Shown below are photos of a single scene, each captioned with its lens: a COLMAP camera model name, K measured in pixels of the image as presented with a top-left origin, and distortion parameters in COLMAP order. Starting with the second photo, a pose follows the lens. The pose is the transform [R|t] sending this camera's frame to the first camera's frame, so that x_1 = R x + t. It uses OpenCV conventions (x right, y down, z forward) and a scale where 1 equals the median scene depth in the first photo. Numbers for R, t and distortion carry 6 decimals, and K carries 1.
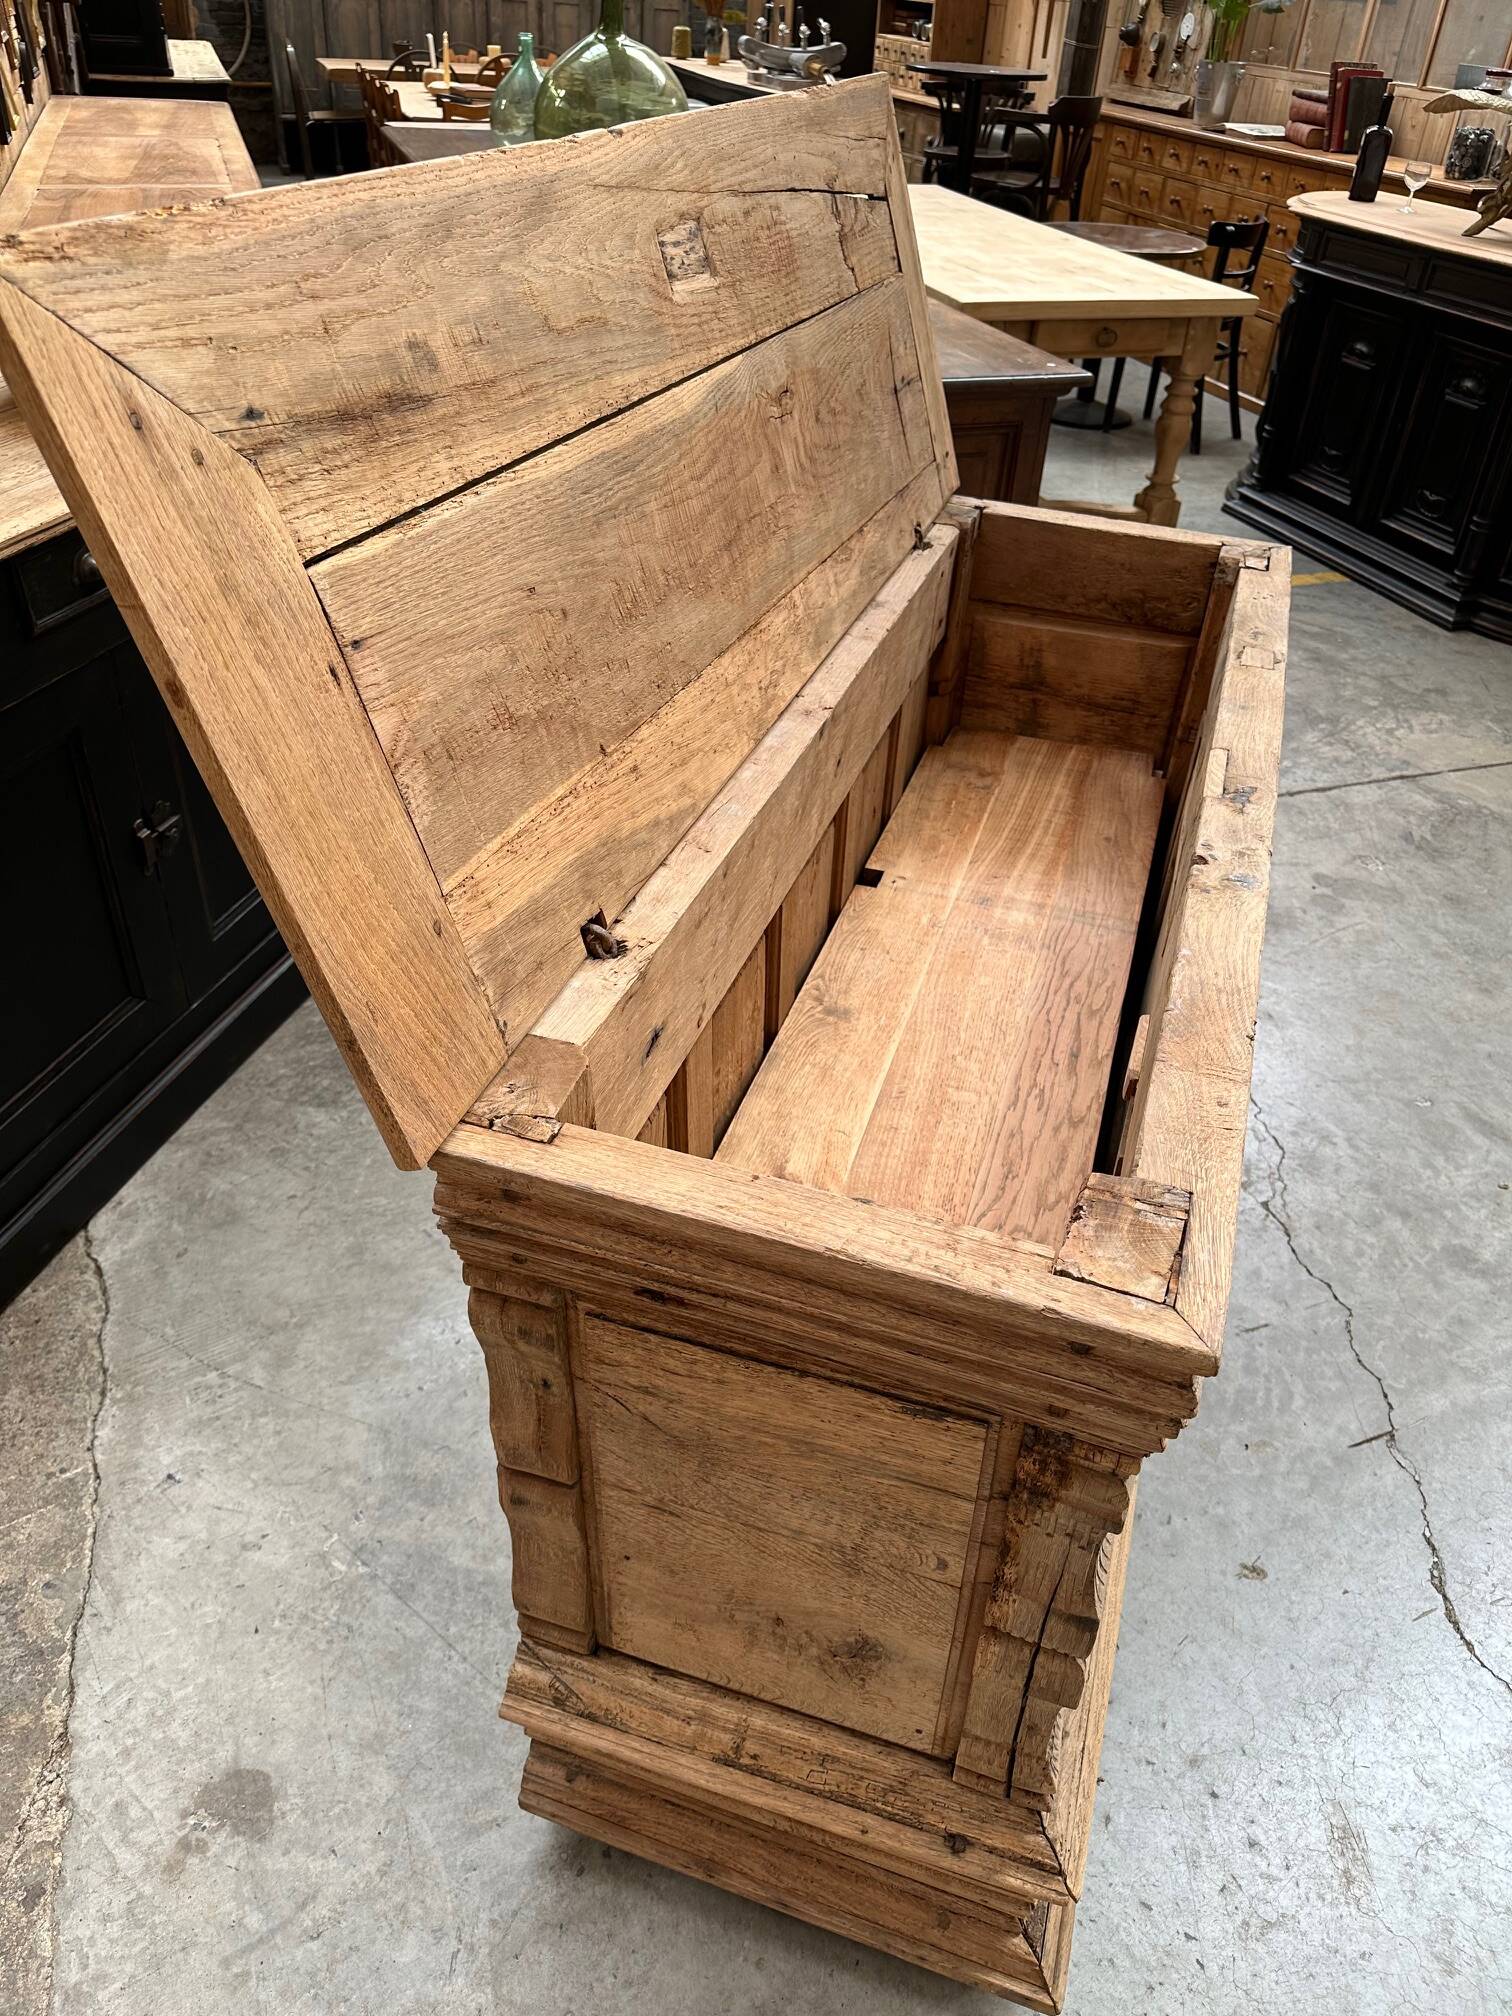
lens RADIAL K [[1447.6, 0, 765.0], [0, 1447.6, 985.6], [0, 0, 1]] dist [0.015850, -0.020237]
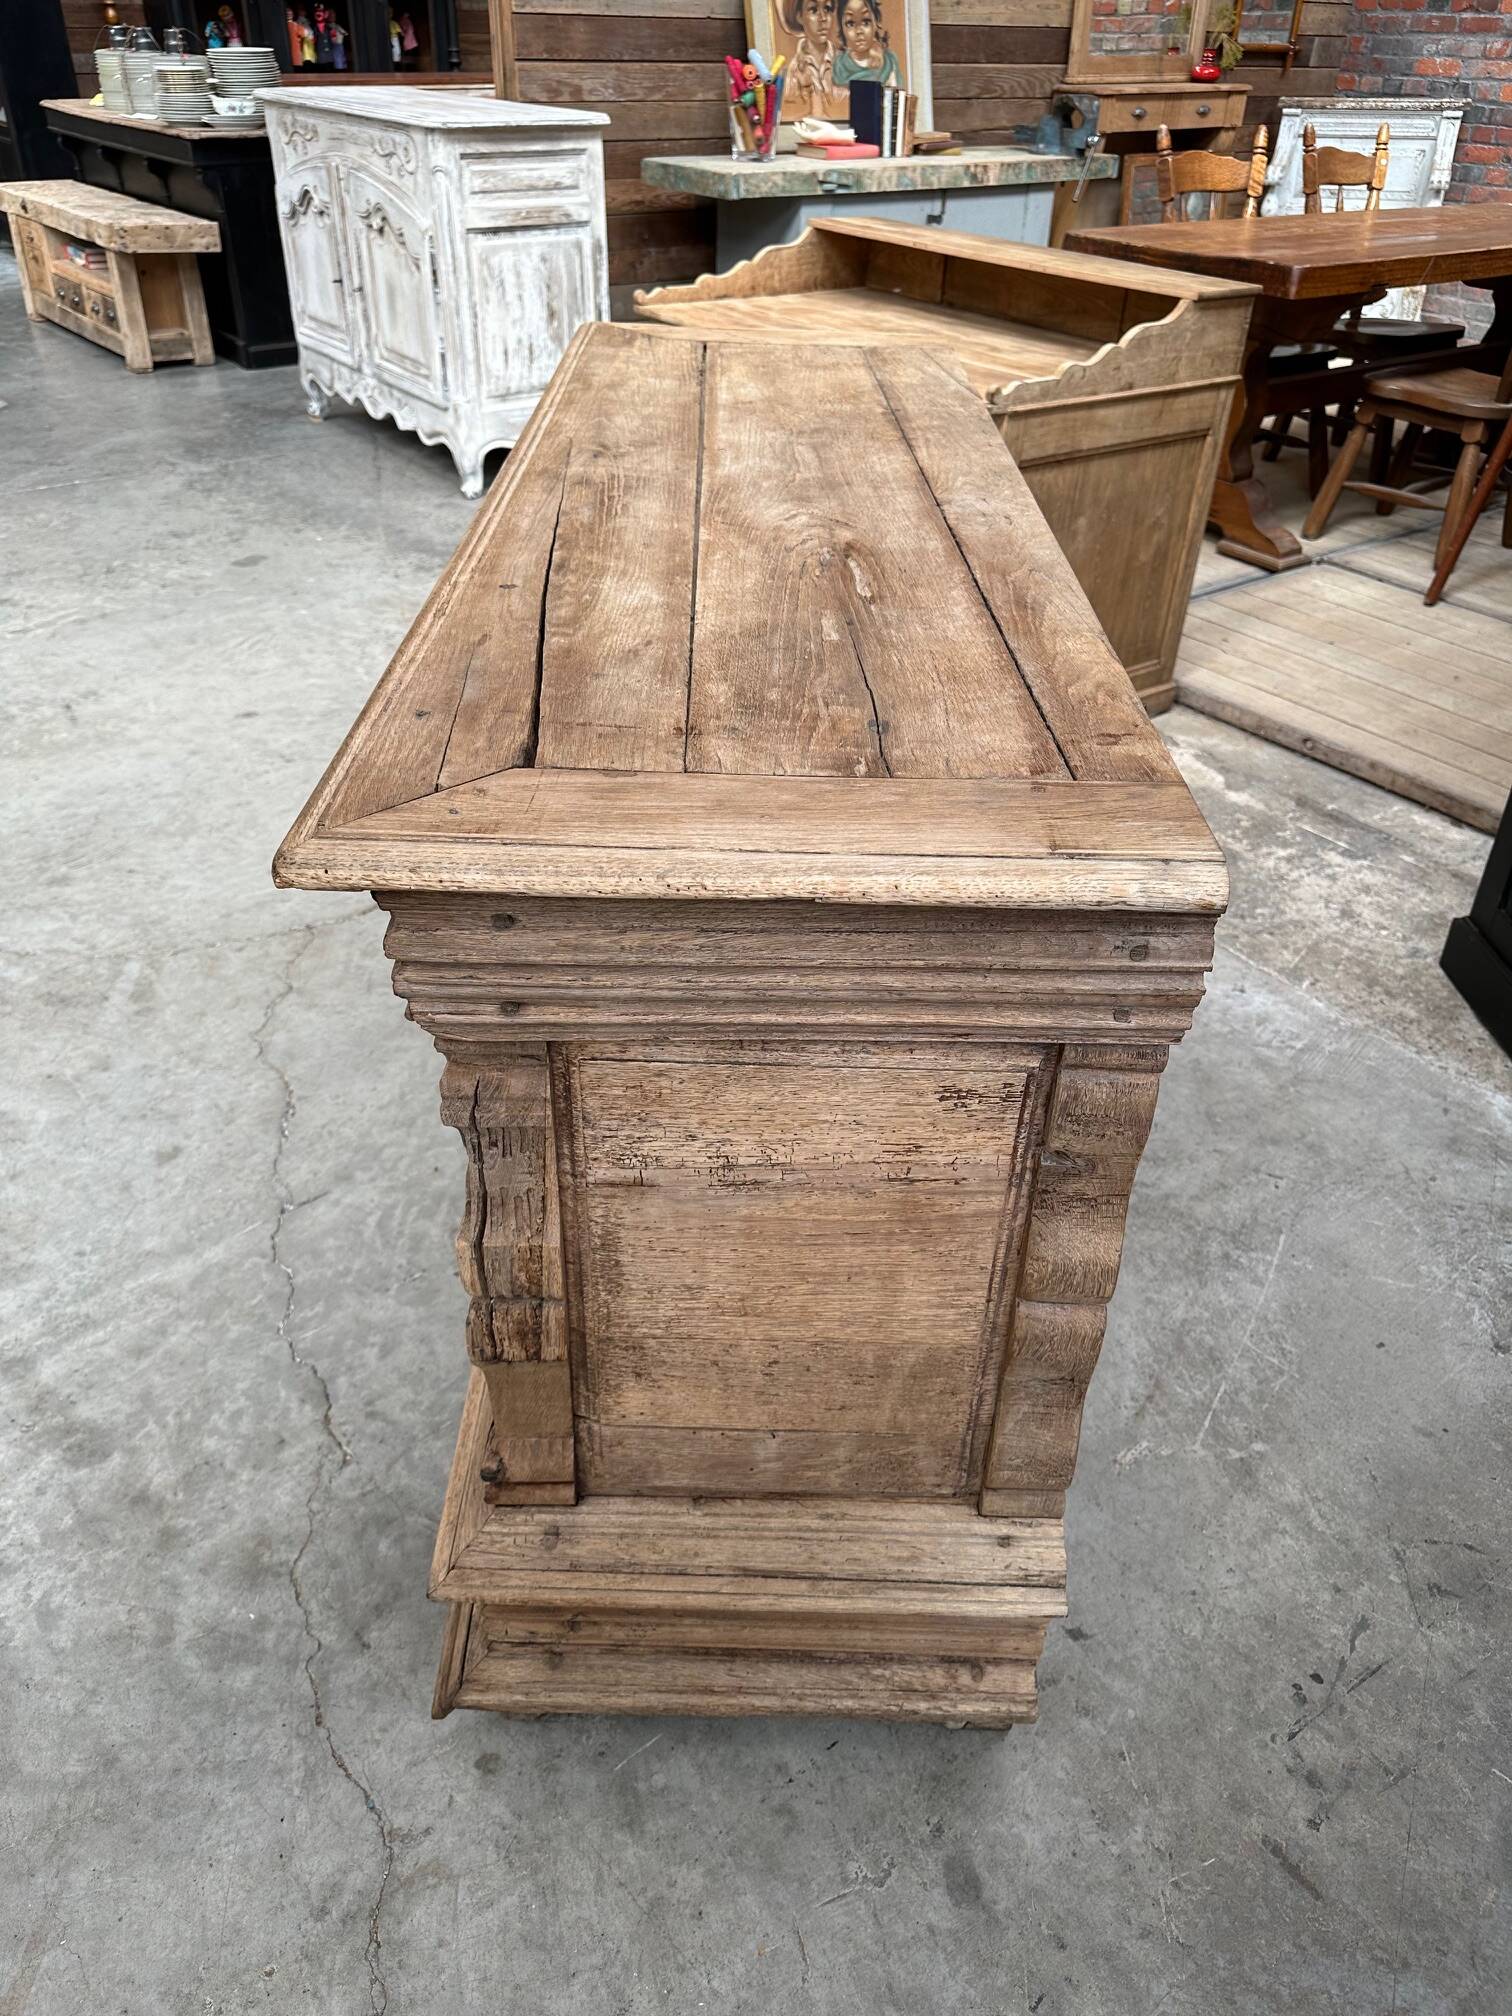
lens RADIAL K [[1447.6, 0, 765.0], [0, 1447.6, 985.6], [0, 0, 1]] dist [0.015850, -0.020237]
pose [[-0.944208, 0.114558, -0.308785, 0.543288], [-0.247947, 0.369860, 0.895392, -0.964985], [0.216782, 0.921998, -0.320820, 1.662102]]
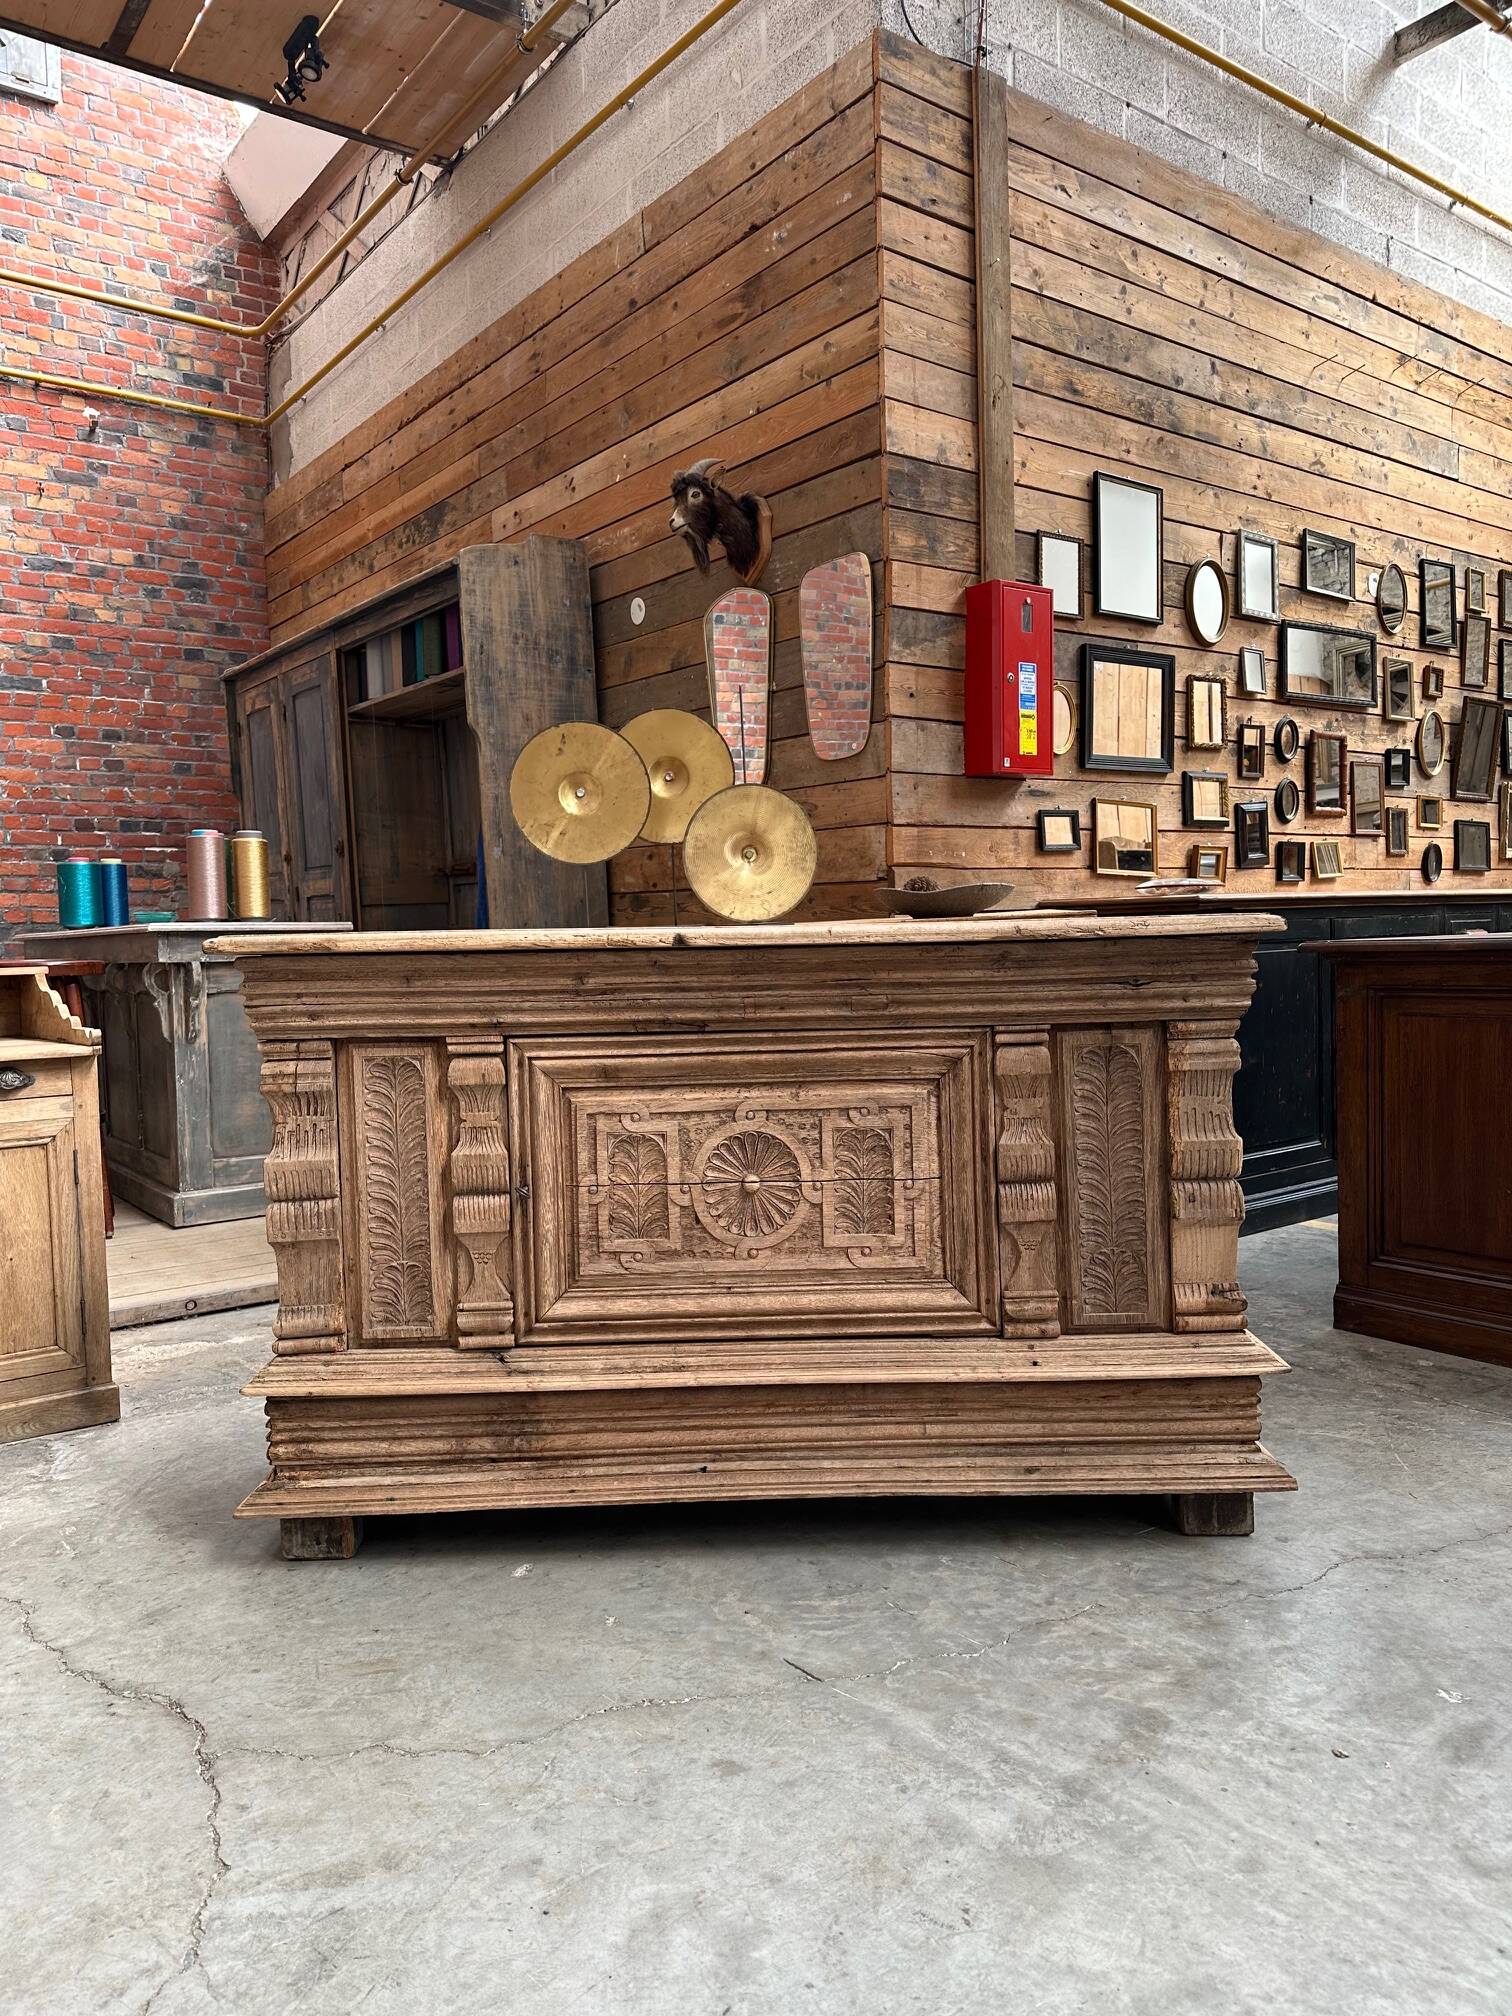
lens RADIAL K [[1387.2, 0, 747.8], [0, 1387.2, 1009.3], [0, 0, 1]] dist [0.112281, -0.167570]
pose [[0.306201, -0.010172, -0.951913, 1.724801], [-0.518135, 0.837076, -0.175613, 0.169910], [0.798610, 0.546992, 0.251043, 0.659140]]
